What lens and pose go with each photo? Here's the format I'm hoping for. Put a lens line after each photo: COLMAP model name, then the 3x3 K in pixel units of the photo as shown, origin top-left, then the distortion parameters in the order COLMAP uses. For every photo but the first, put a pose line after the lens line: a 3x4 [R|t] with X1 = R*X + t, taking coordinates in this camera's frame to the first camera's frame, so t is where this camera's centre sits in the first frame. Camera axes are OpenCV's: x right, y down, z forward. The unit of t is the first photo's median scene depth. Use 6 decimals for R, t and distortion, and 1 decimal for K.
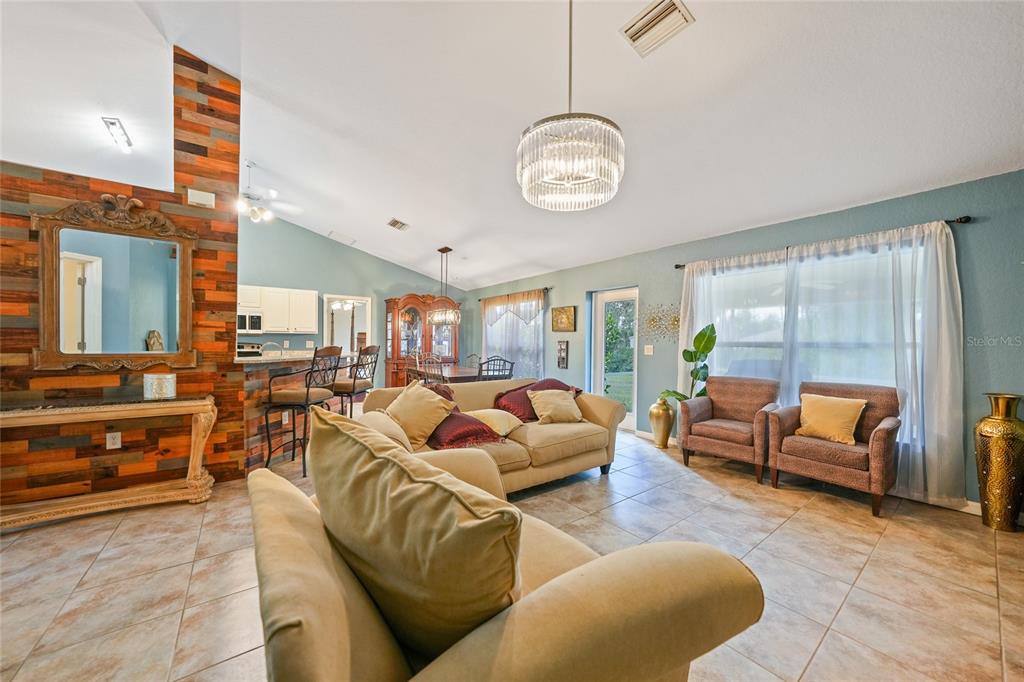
lens RADIAL K [[364.0, 0, 510.2], [0, 364.0, 352.6], [0, 0, 1]] dist [-0.025254, 0.000100]
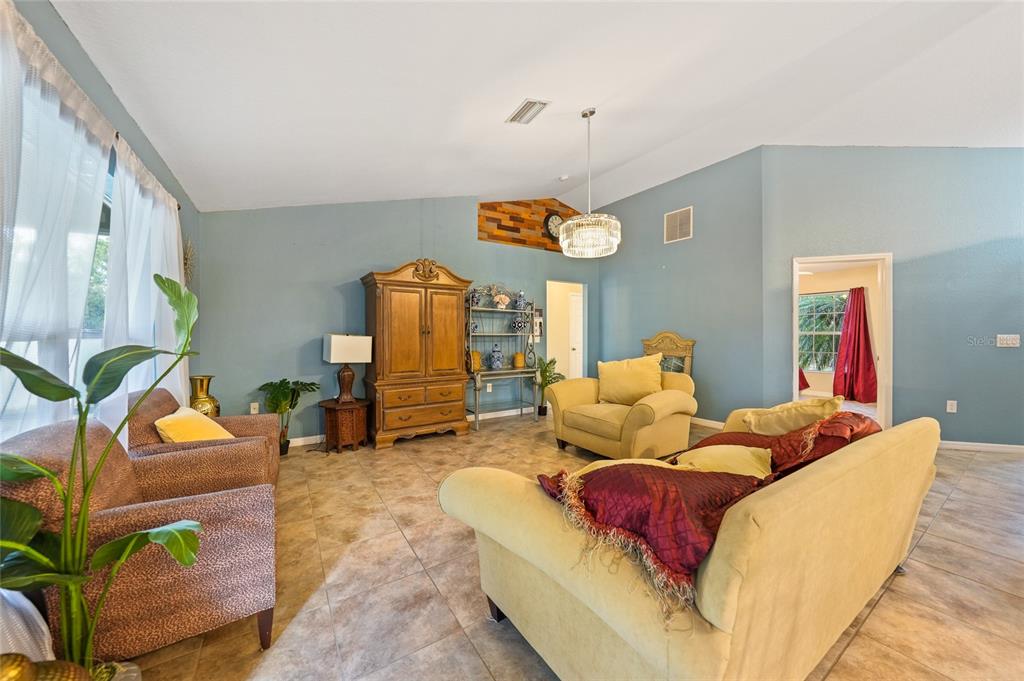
lens RADIAL K [[361.8, 0, 512.8], [0, 361.8, 339.6], [0, 0, 1]] dist [-0.024965, 0.006918]
pose [[-0.997904, -0.010281, 0.063897, 0.233894], [-0.007575, 0.999070, 0.042445, -0.044644], [-0.064274, 0.041872, -0.997053, 1.582419]]
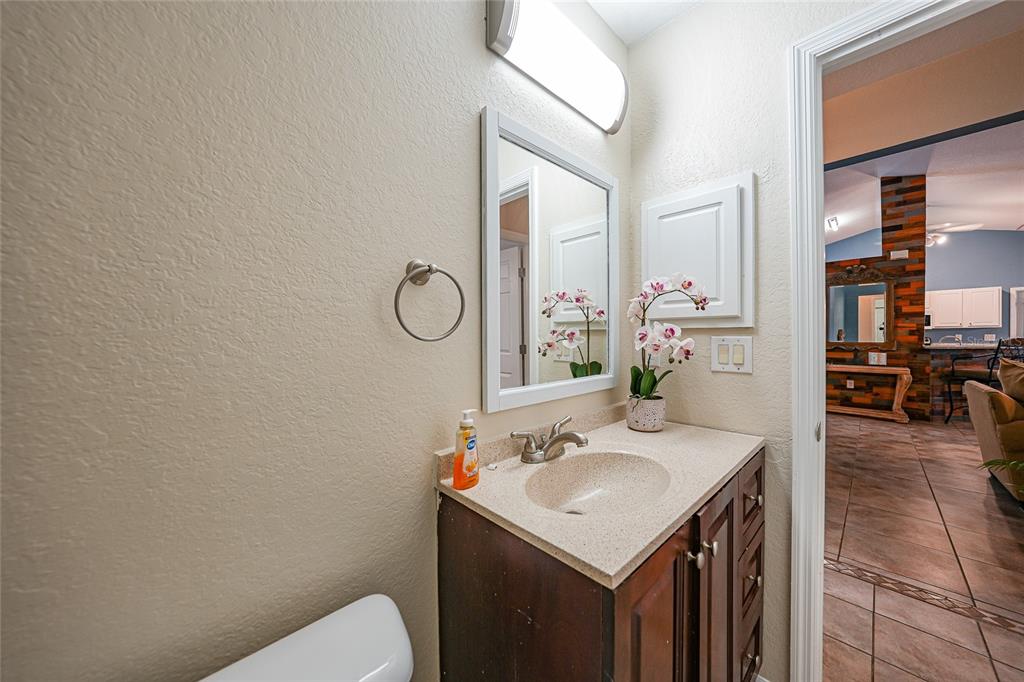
lens RADIAL K [[343.7, 0, 542.5], [0, 343.7, 335.9], [0, 0, 1]] dist [-0.022221, 0.010479]
pose [[0.151167, -0.011420, -0.988442, 0.505737], [-0.019901, 0.999695, -0.014593, 0.028107], [0.988308, 0.021877, 0.150893, -0.958708]]
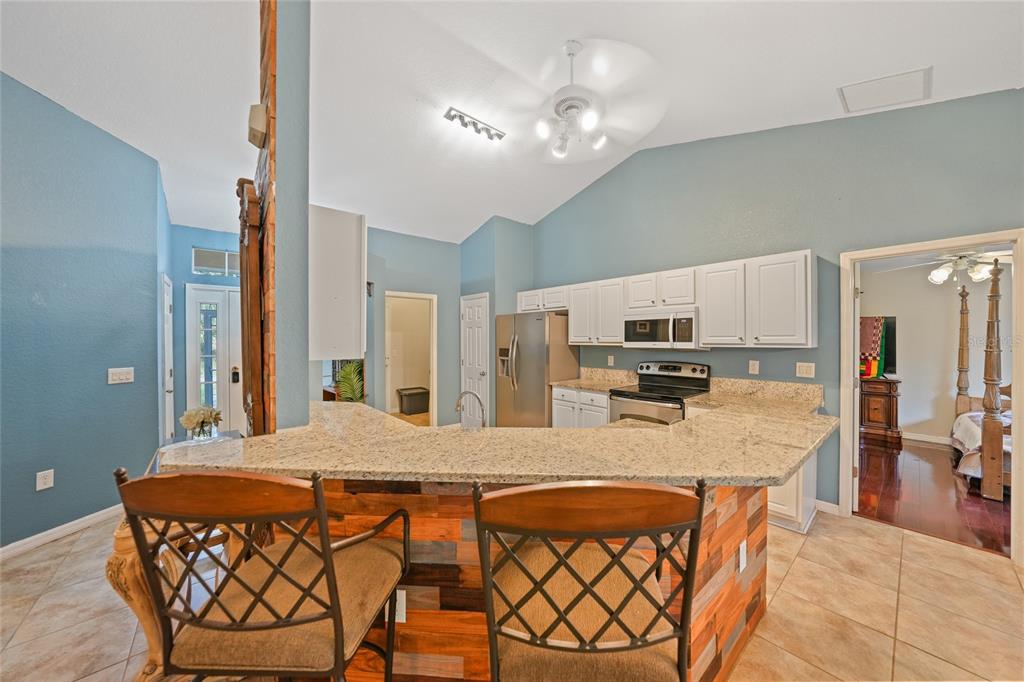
lens RADIAL K [[349.3, 0, 512.0], [0, 349.3, 341.0], [0, 0, 1]] dist [-0.023855, 0.004342]
pose [[0.070893, -0.004590, -0.997473, -0.322500], [-0.017673, 0.999827, -0.005857, -0.109053], [0.997327, 0.018043, 0.070800, 1.305115]]
